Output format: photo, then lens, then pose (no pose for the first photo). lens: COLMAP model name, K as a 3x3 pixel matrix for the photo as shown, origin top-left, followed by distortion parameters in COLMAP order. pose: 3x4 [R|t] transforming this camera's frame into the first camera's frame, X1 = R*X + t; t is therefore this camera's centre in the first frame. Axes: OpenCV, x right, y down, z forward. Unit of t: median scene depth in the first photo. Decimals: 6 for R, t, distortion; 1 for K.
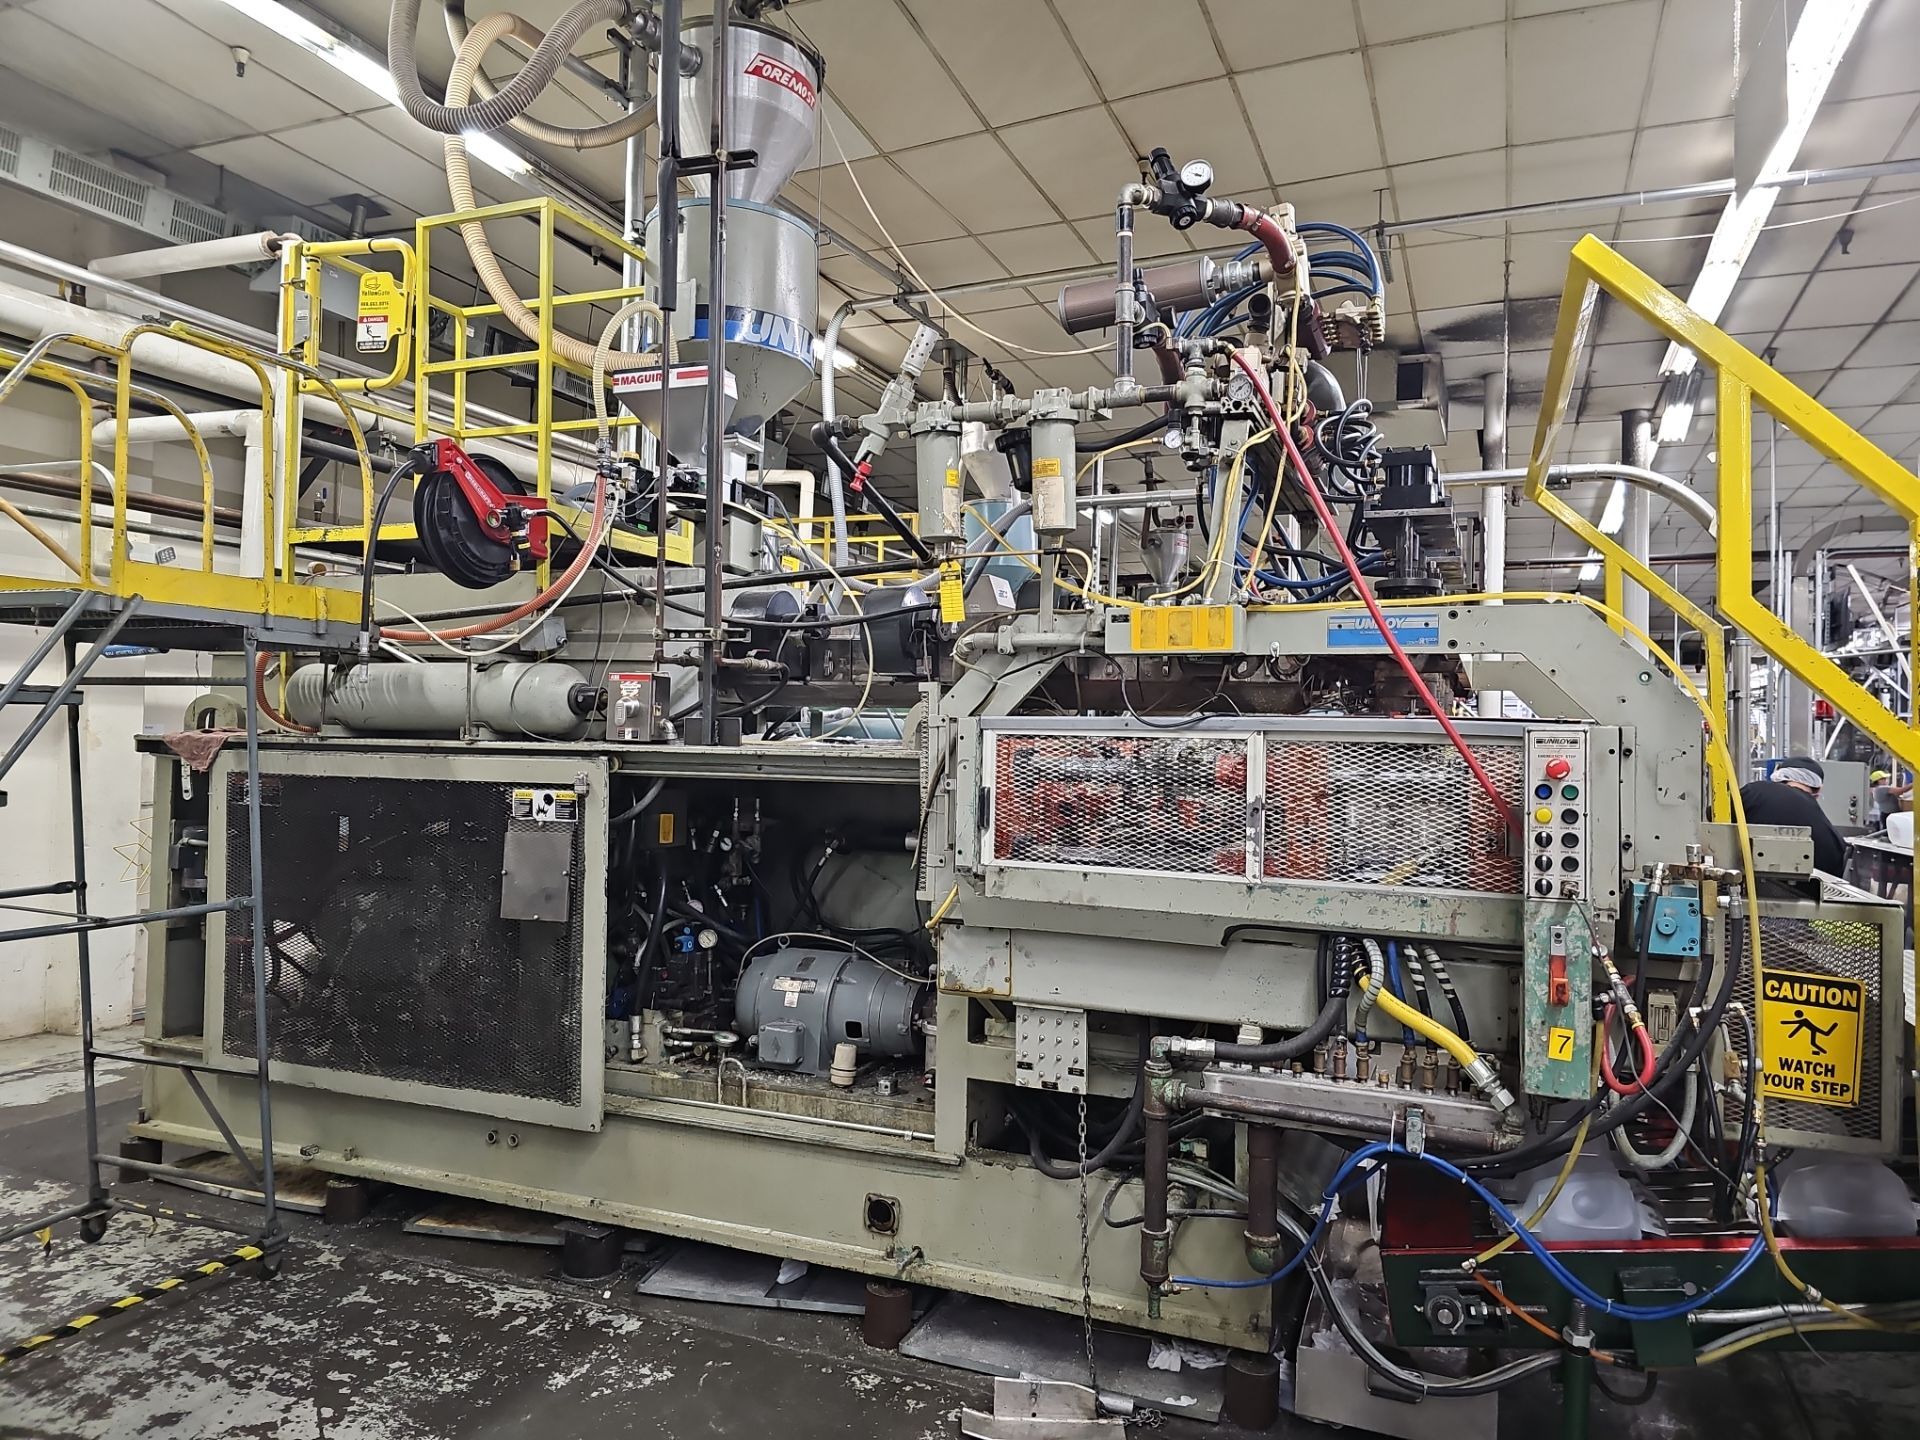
lens RADIAL K [[1274.9, 0, 971.7], [0, 1274.9, 722.2], [0, 0, 1]] dist [0.043555, -0.032092]
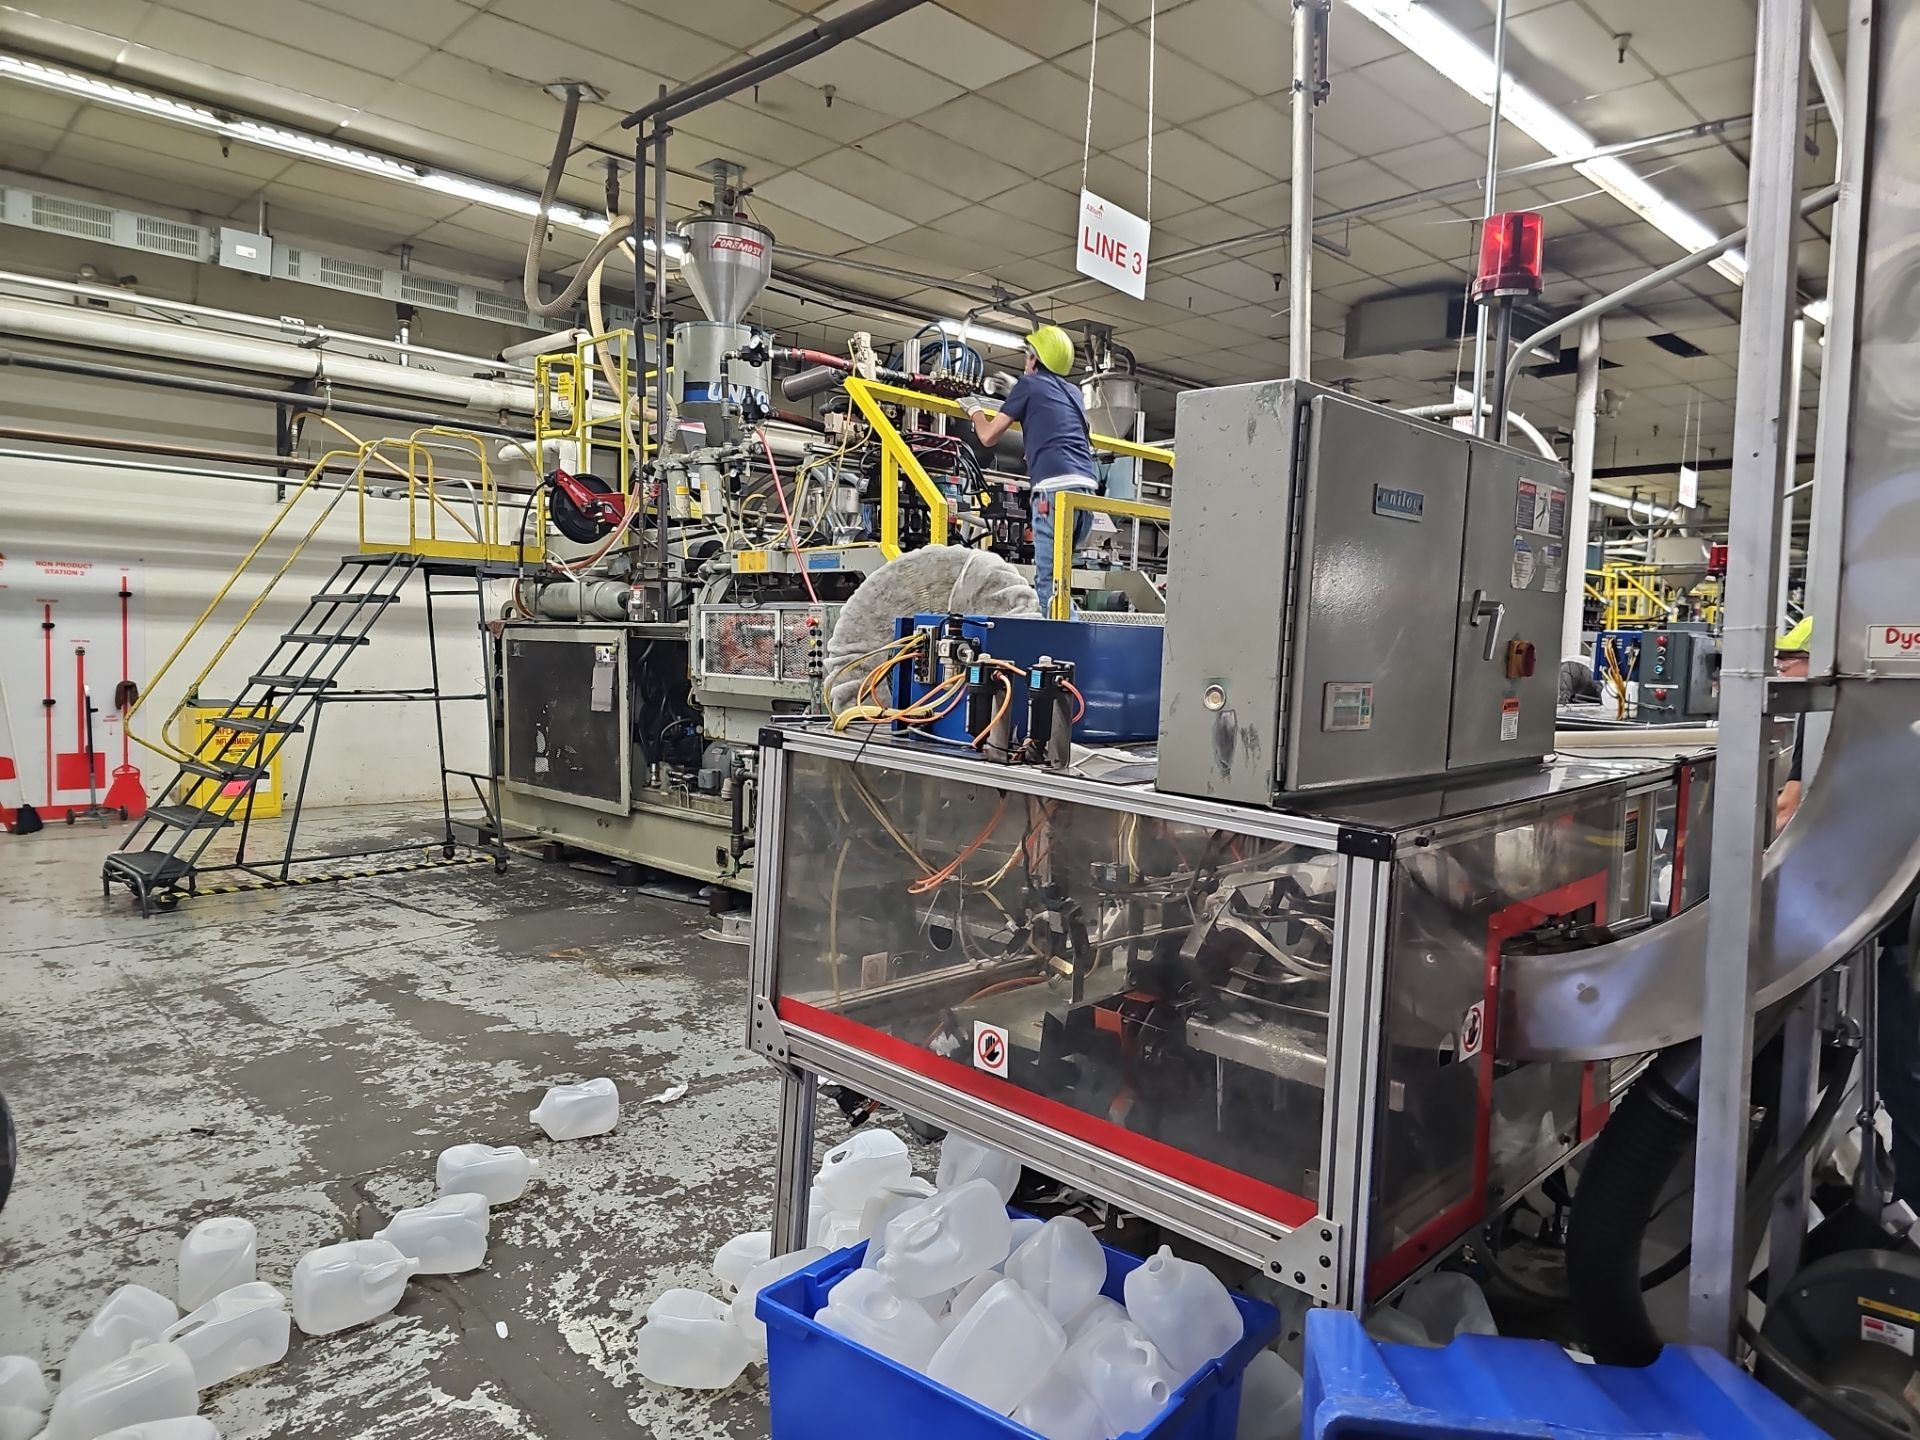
lens RADIAL K [[1274.4, 0, 985.6], [0, 1274.4, 714.2], [0, 0, 1]] dist [0.049857, -0.039441]
pose [[0.921053, 0.023295, -0.388740, 0.979149], [0.002785, 0.997790, 0.066391, 0.028408], [0.389427, -0.062232, 0.918952, -0.597113]]
